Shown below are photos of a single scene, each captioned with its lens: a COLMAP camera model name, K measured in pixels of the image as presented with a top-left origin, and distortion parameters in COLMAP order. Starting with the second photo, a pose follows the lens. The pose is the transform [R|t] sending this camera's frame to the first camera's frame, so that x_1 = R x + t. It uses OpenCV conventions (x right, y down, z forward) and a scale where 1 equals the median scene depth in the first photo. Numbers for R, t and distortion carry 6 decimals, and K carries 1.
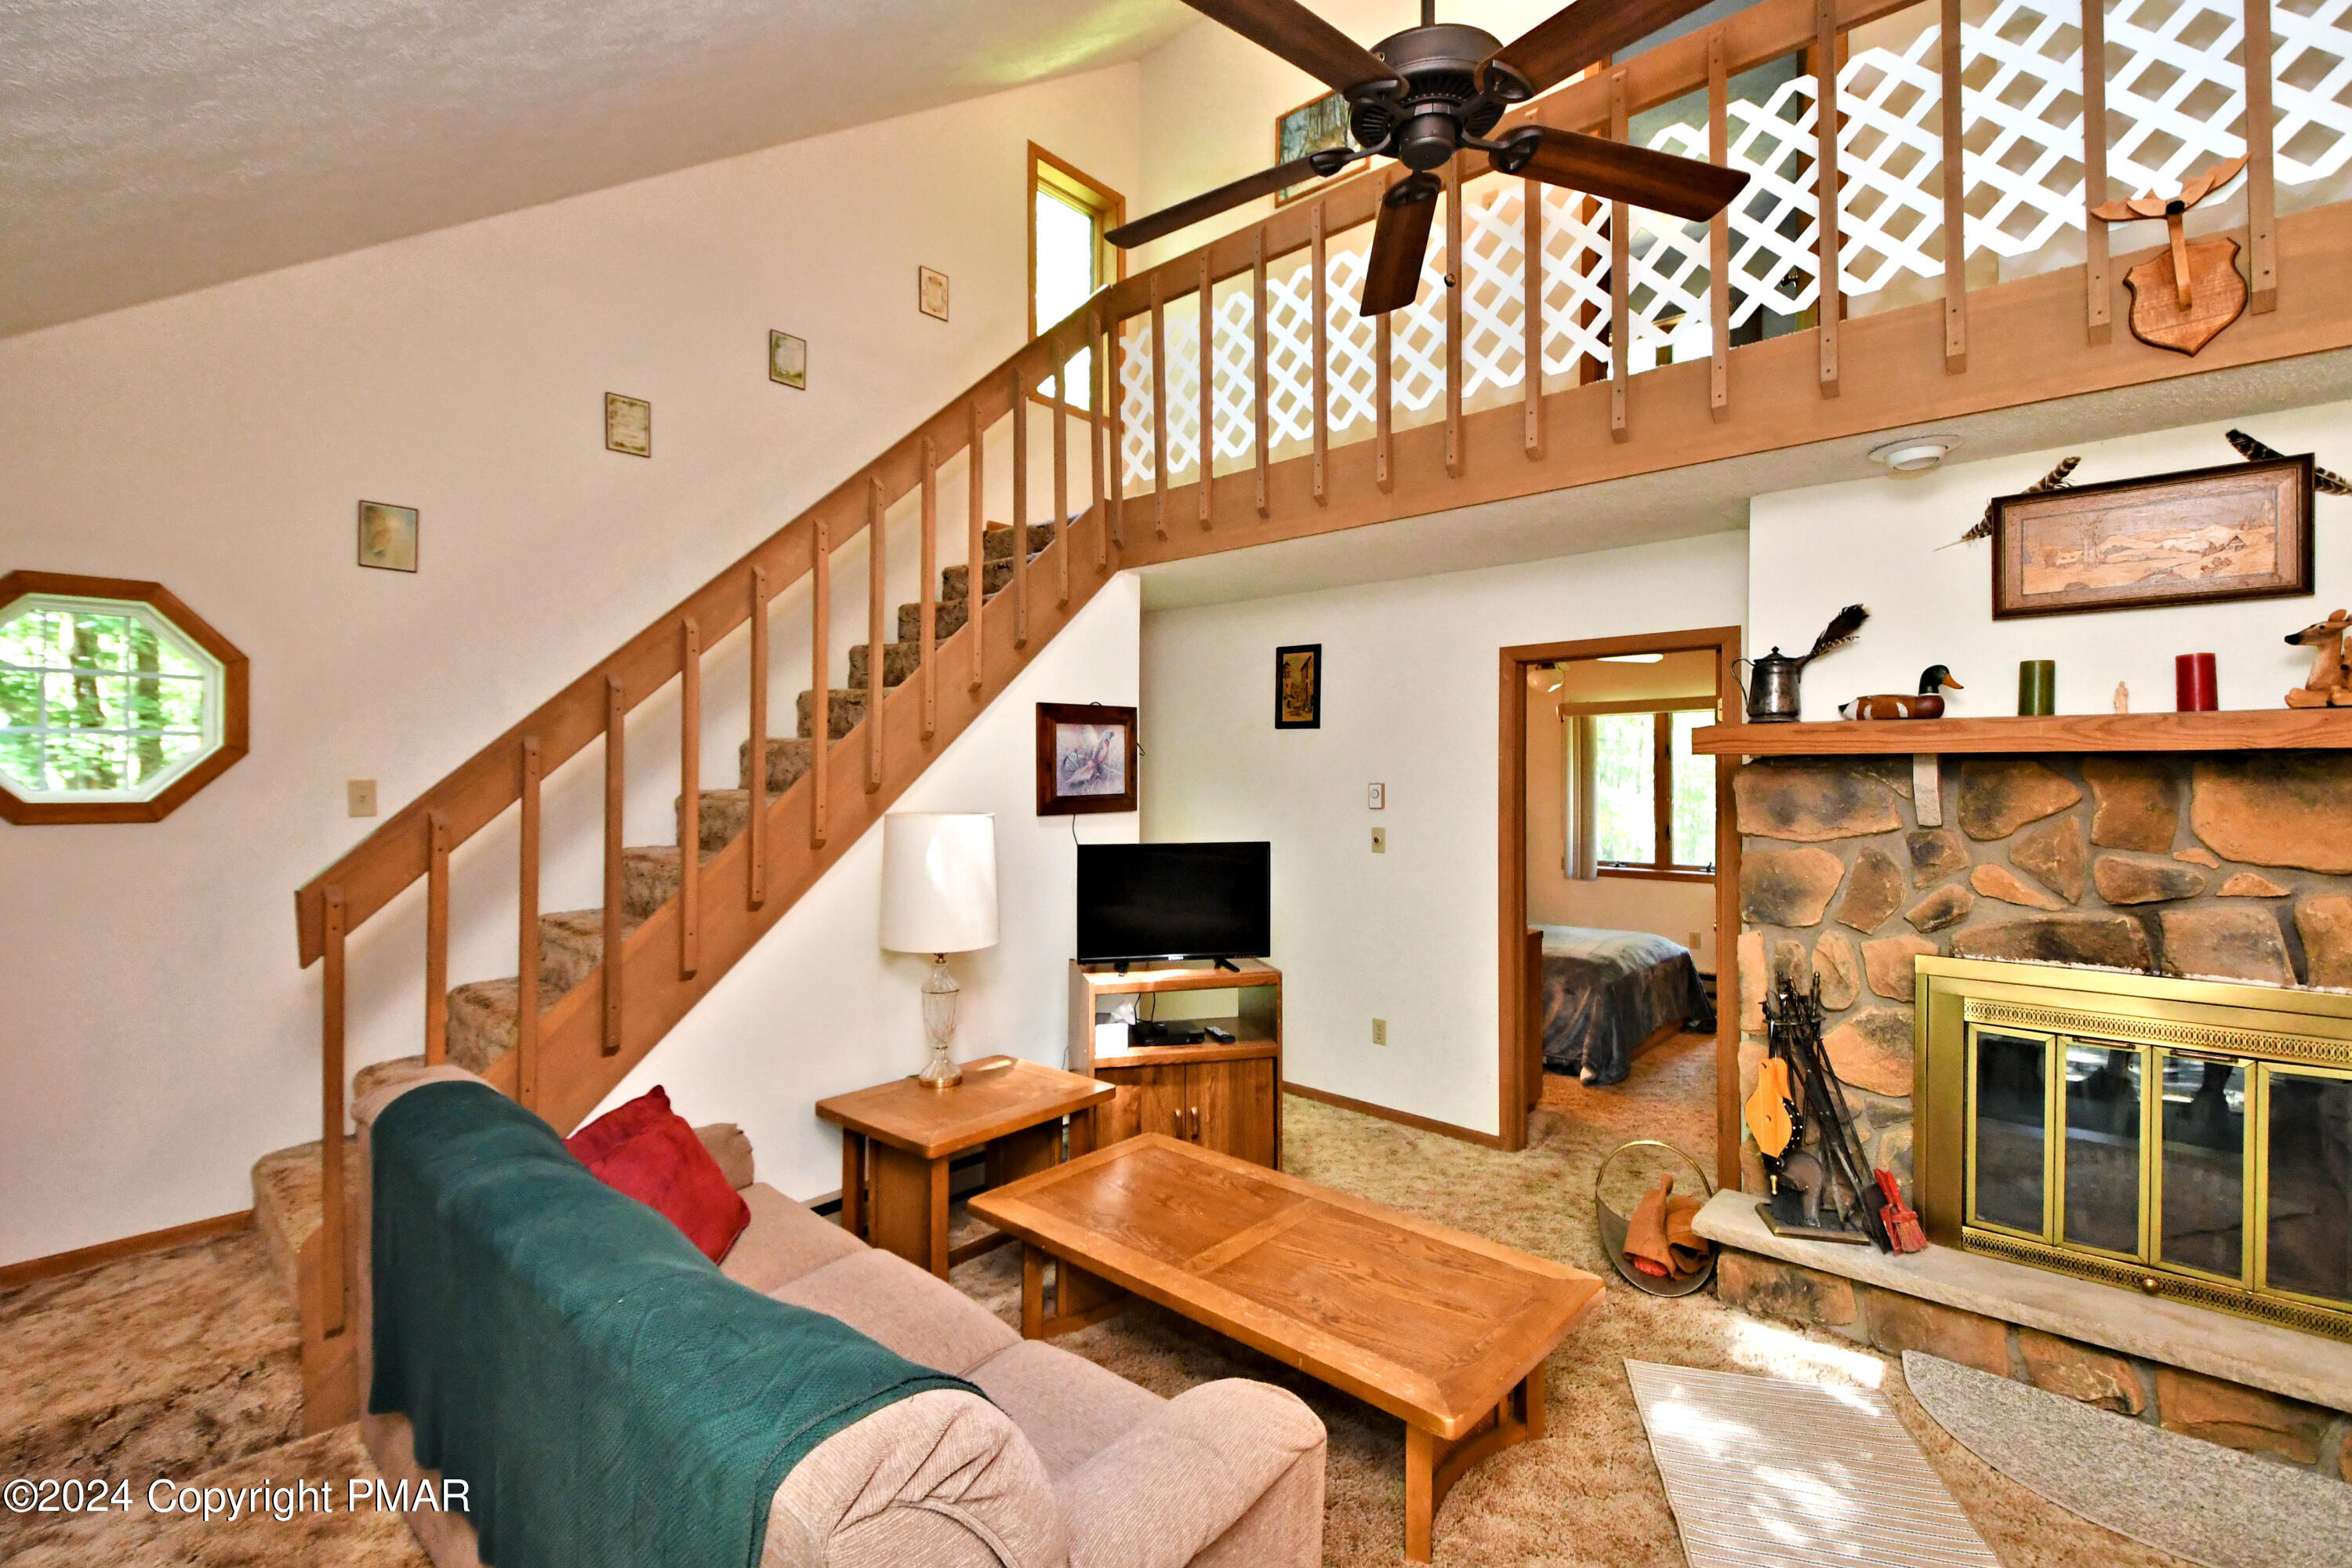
lens RADIAL K [[1023.3, 0, 1125.0], [0, 1023.3, 776.9], [0, 0, 1]] dist [0.037472, -0.022415]
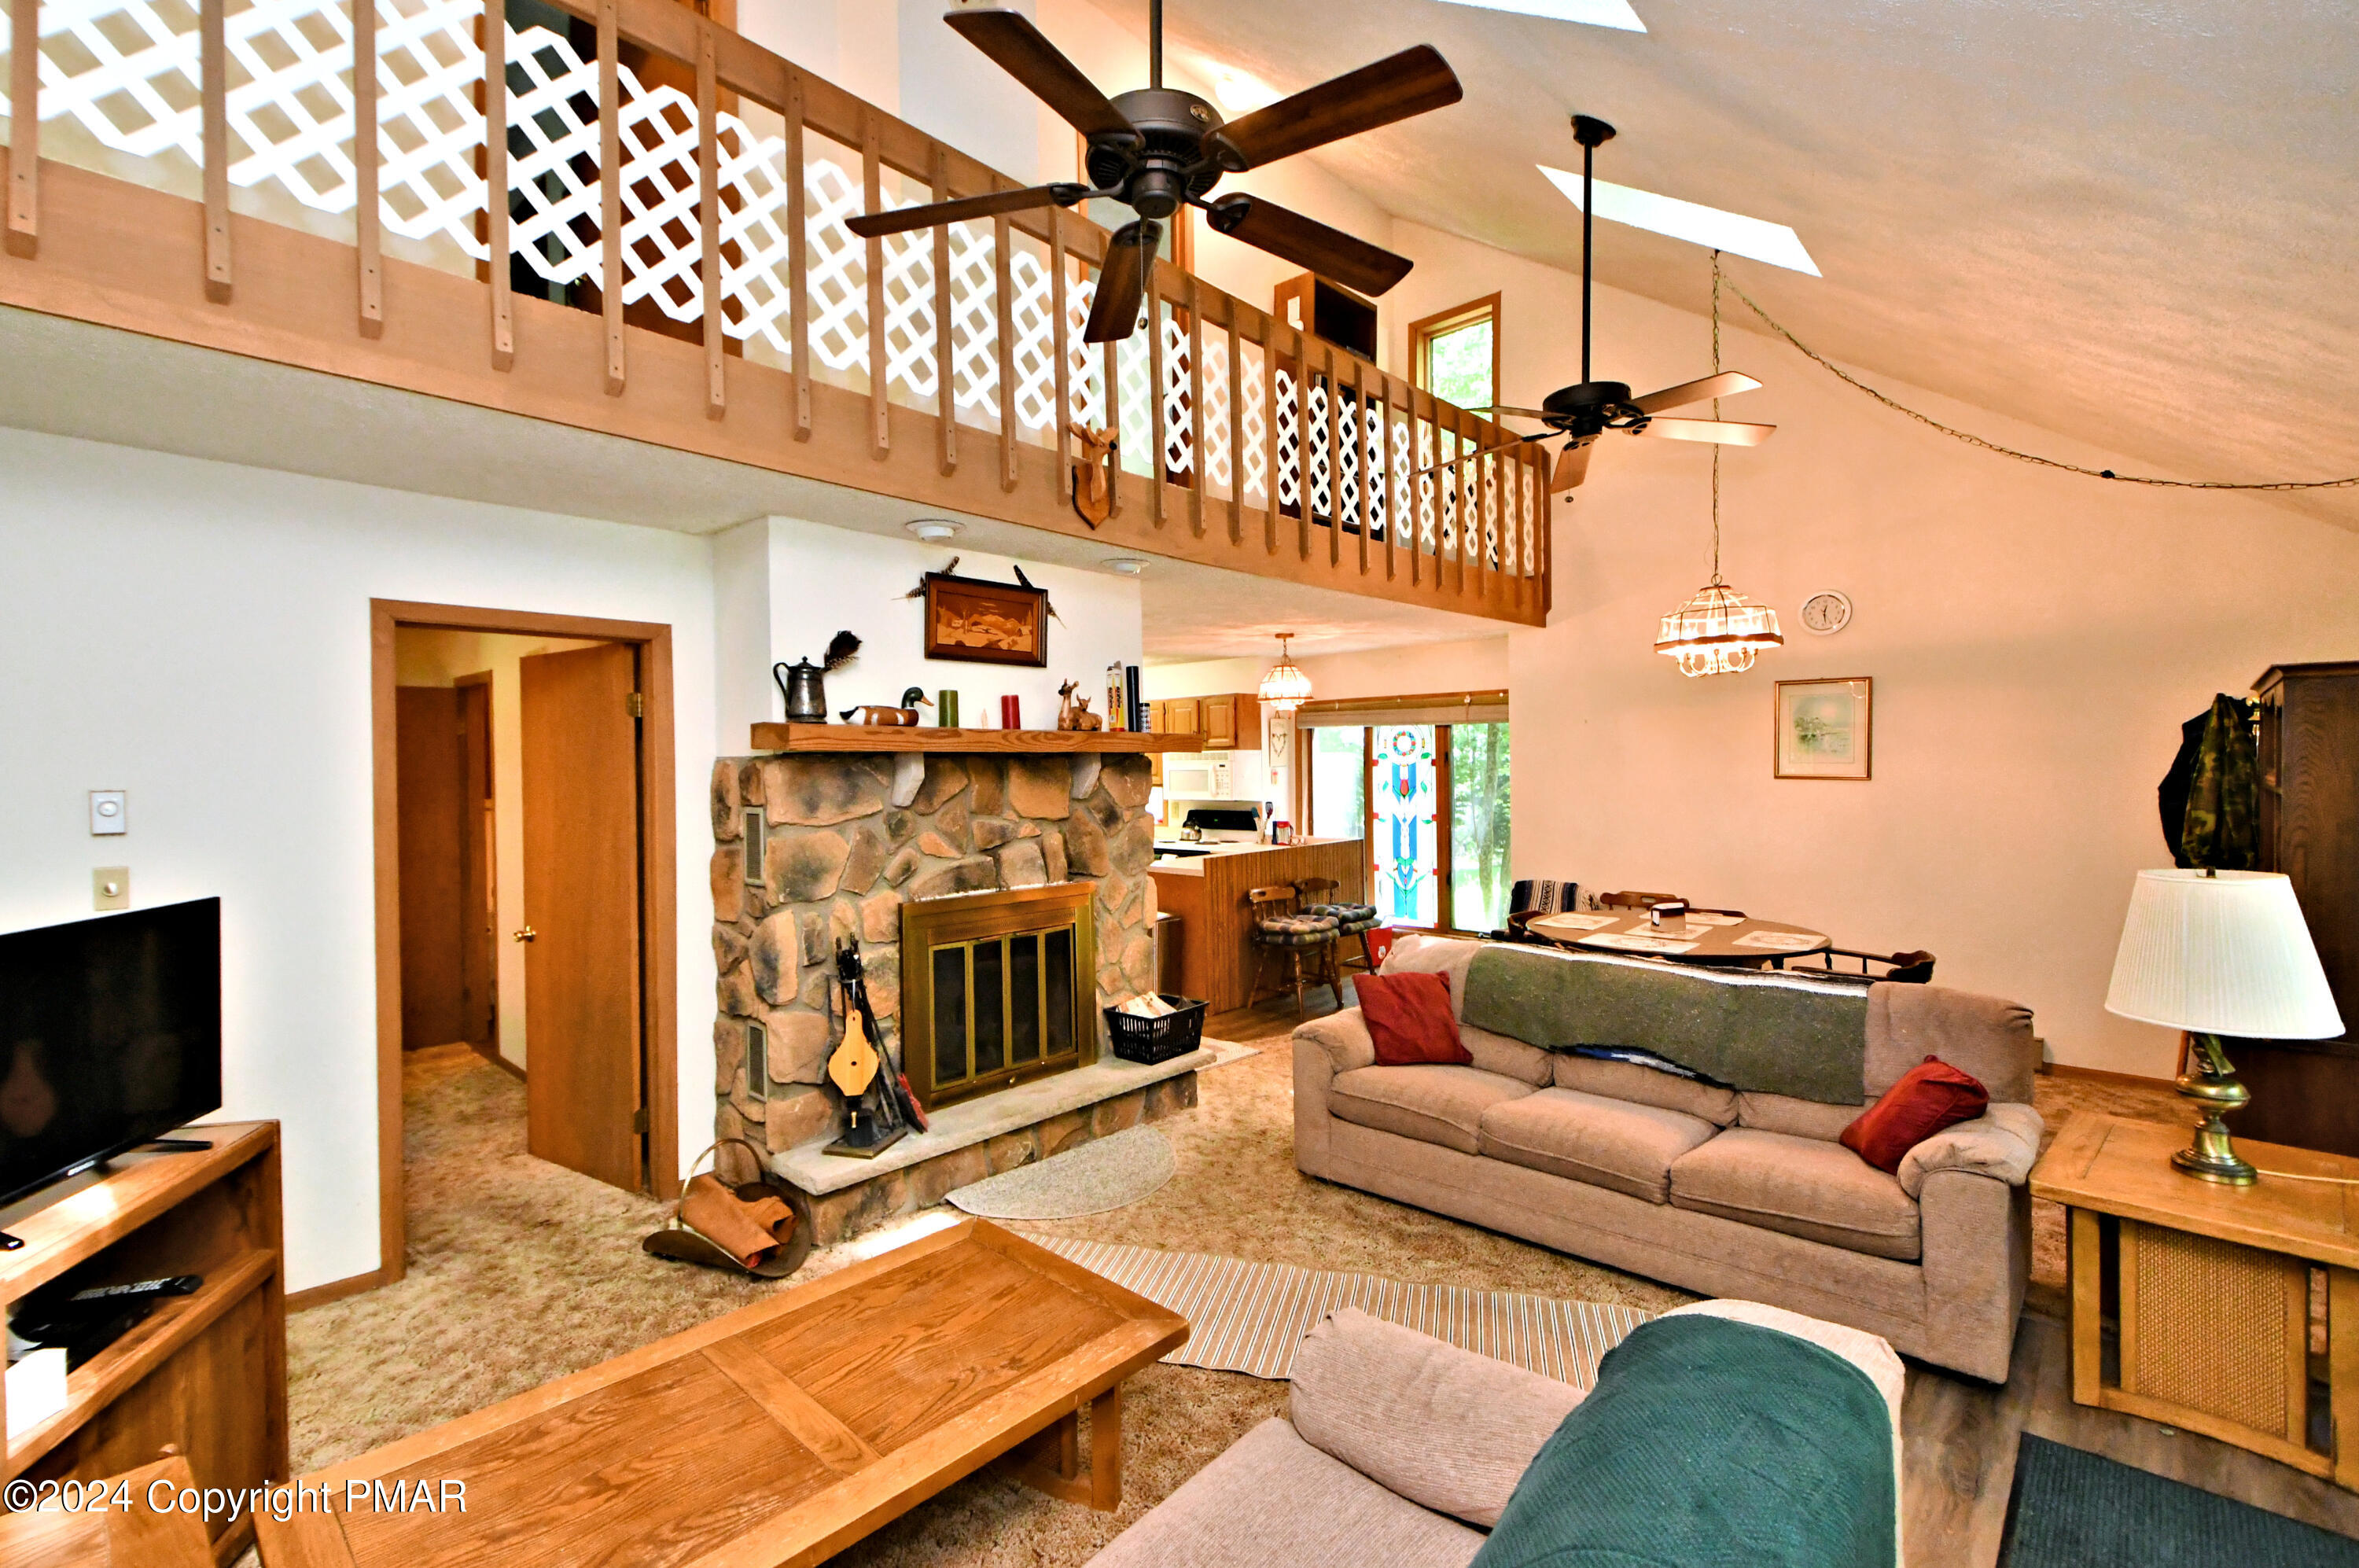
lens RADIAL K [[1059.4, 0, 1185.2], [0, 1059.4, 765.9], [0, 0, 1]] dist [0.123660, -0.000051]
pose [[-0.005662, -0.007698, 0.999954, -0.639930], [0.002644, 0.999967, 0.007713, -0.015685], [-0.999980, 0.002687, -0.005642, 0.677394]]
